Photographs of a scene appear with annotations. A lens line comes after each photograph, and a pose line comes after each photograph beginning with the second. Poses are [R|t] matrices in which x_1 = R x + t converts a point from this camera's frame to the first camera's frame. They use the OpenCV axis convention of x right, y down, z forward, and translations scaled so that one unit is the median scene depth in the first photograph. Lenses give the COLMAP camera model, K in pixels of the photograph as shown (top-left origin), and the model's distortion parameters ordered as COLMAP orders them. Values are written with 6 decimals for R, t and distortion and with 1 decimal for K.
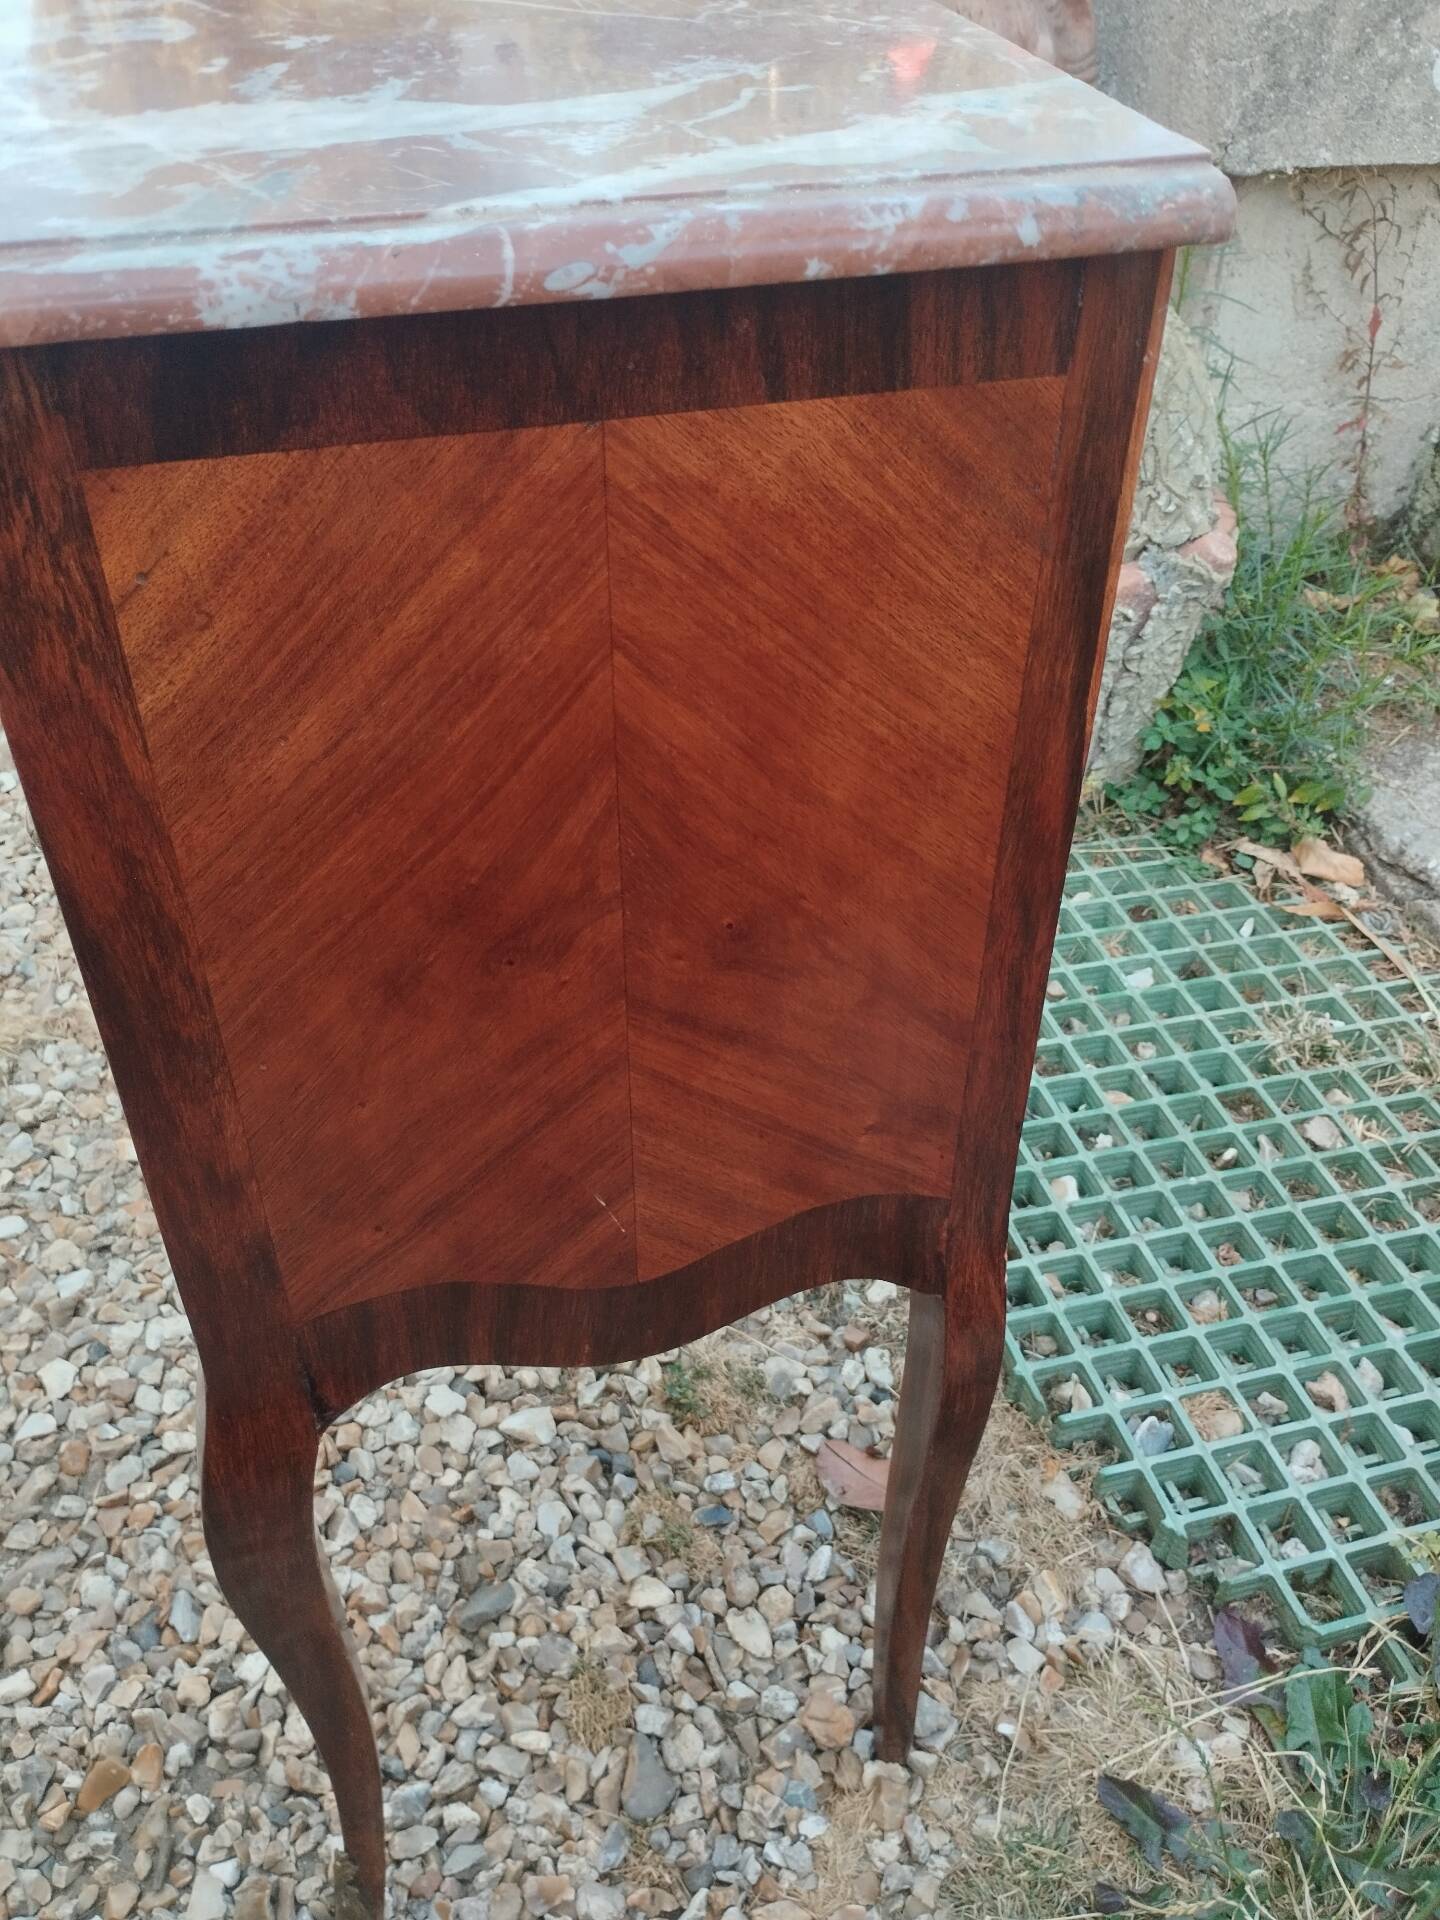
lens RADIAL K [[1647.9, 0, 715.2], [0, 1647.9, 955.6], [0, 0, 1]] dist [0.074355, -0.124792]
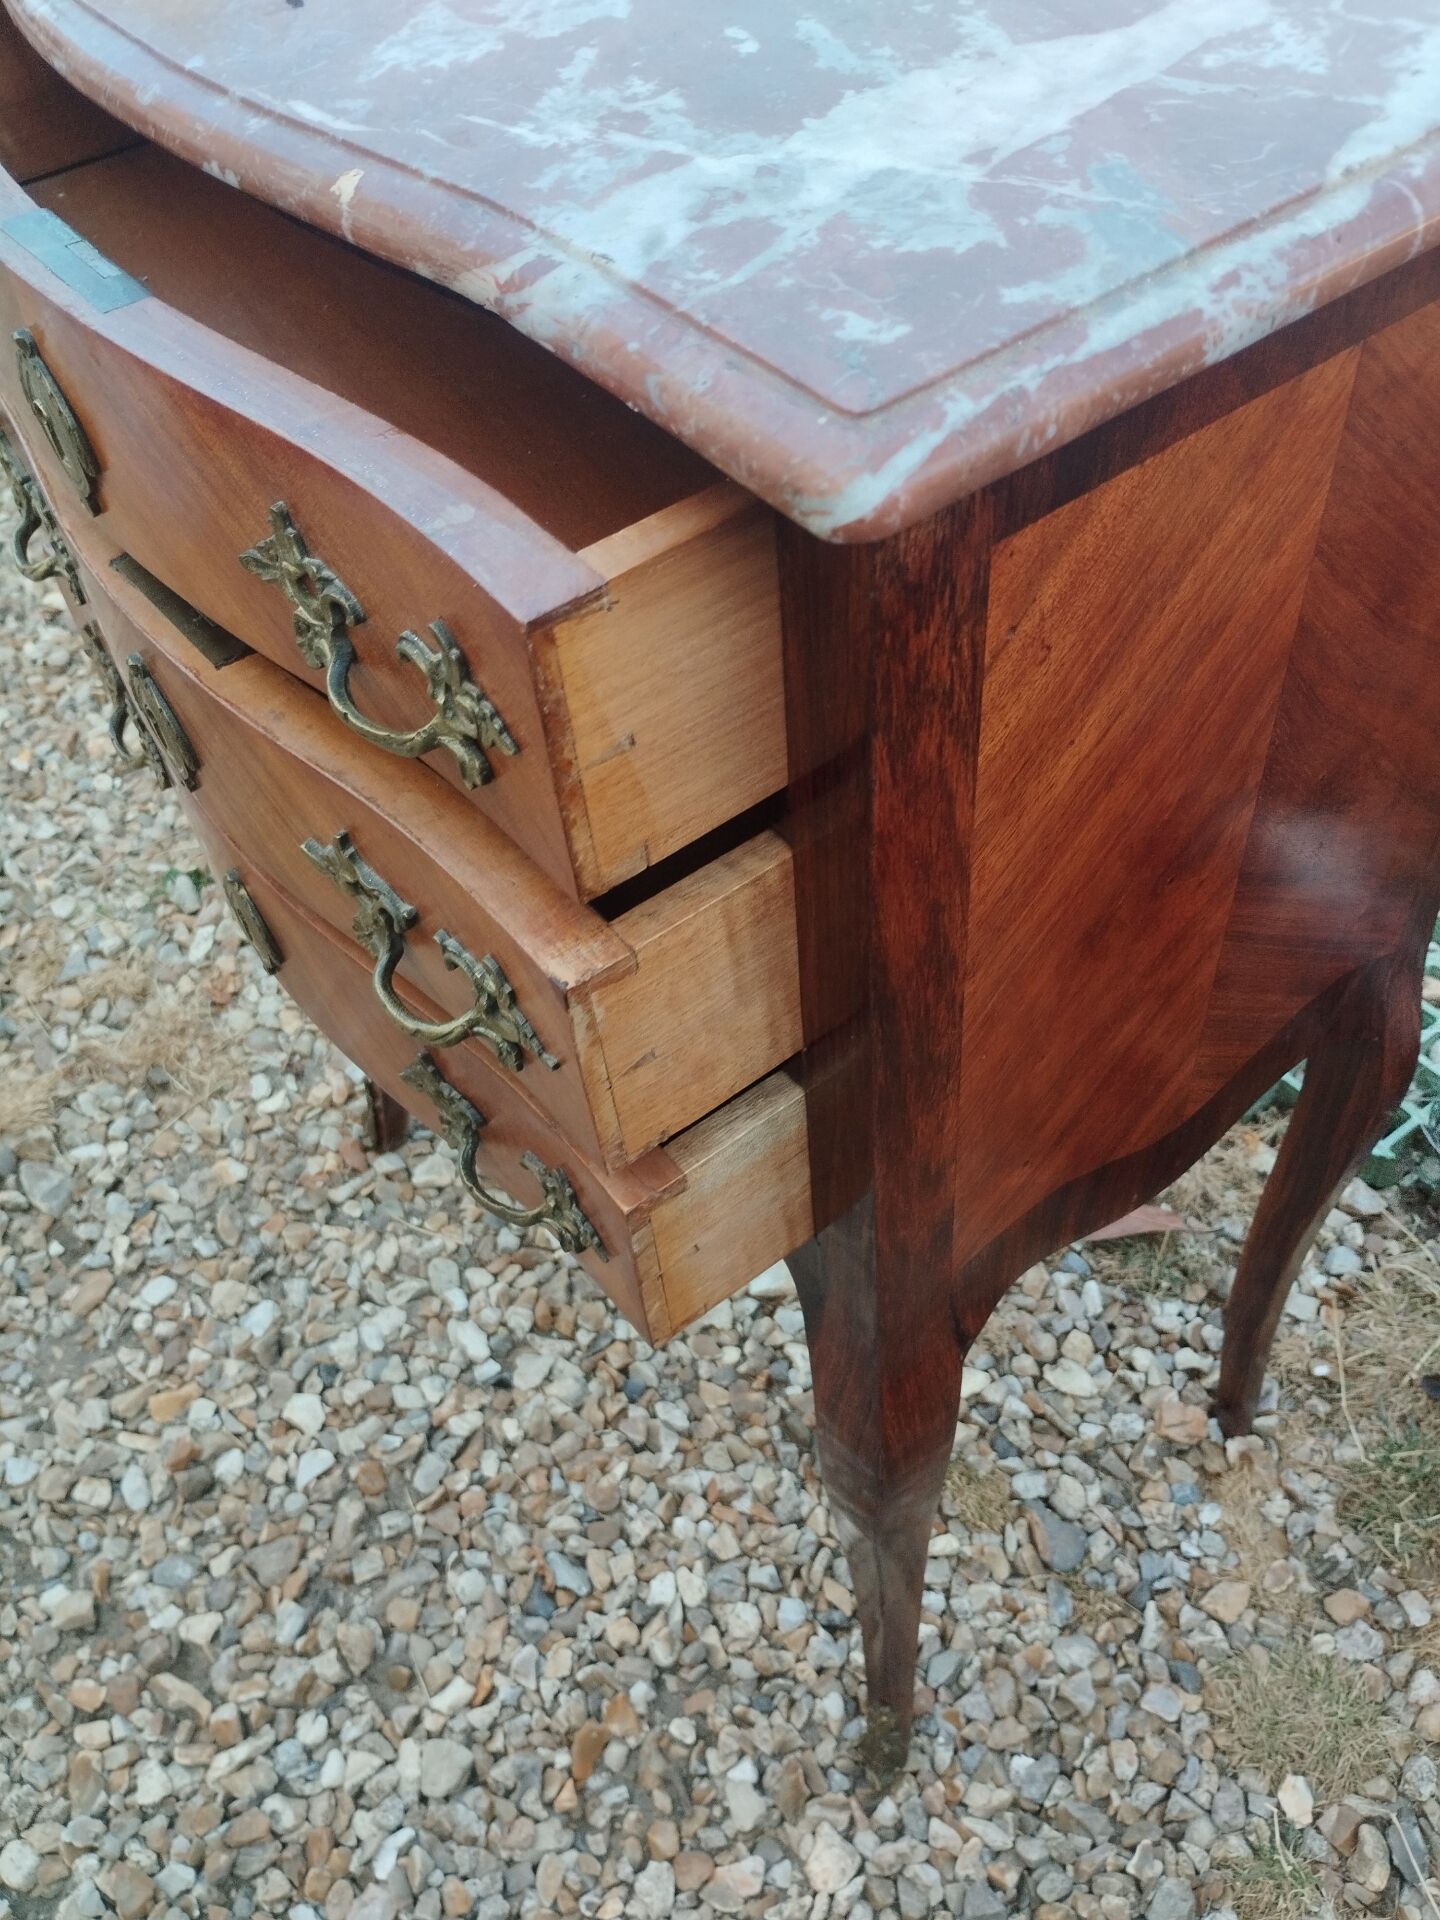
lens RADIAL K [[1650.1, 0, 727.9], [0, 1650.1, 966.7], [0, 0, 1]] dist [0.063963, -0.116284]
pose [[0.925221, -0.328825, 0.189316, -0.306626], [0.293511, 0.936456, 0.192098, -0.119705], [-0.240453, -0.122167, 0.962942, 0.047288]]
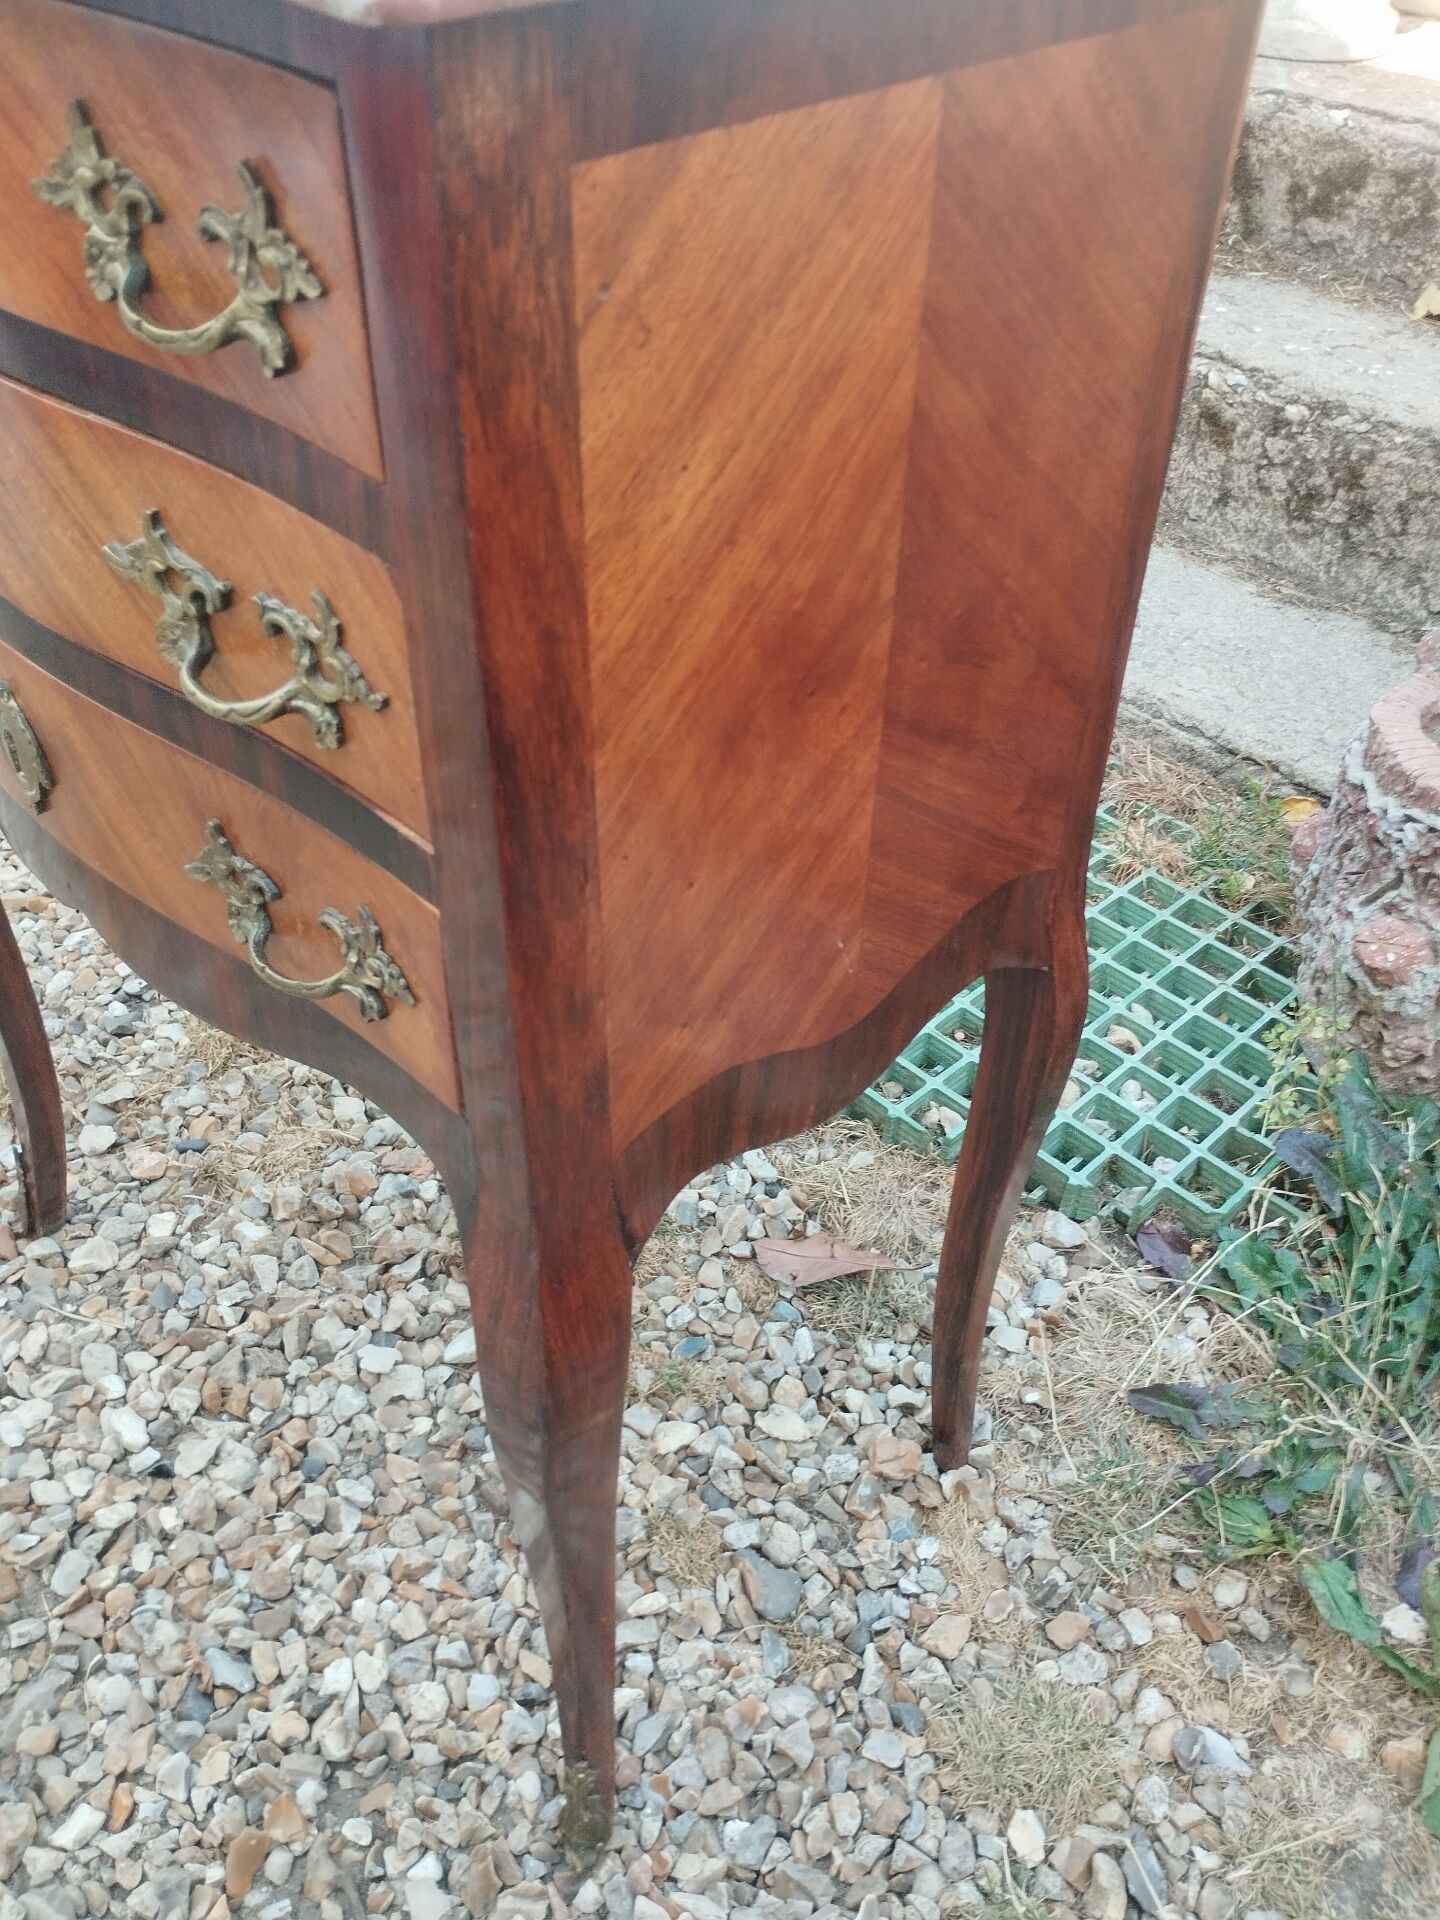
lens RADIAL K [[1650.8, 0, 739.1], [0, 1650.8, 951.0], [0, 0, 1]] dist [0.066018, -0.112368]
pose [[0.873224, -0.302641, 0.381952, -0.312728], [0.290484, 0.952575, 0.090668, 0.026000], [-0.391278, 0.031777, 0.919724, 0.054375]]
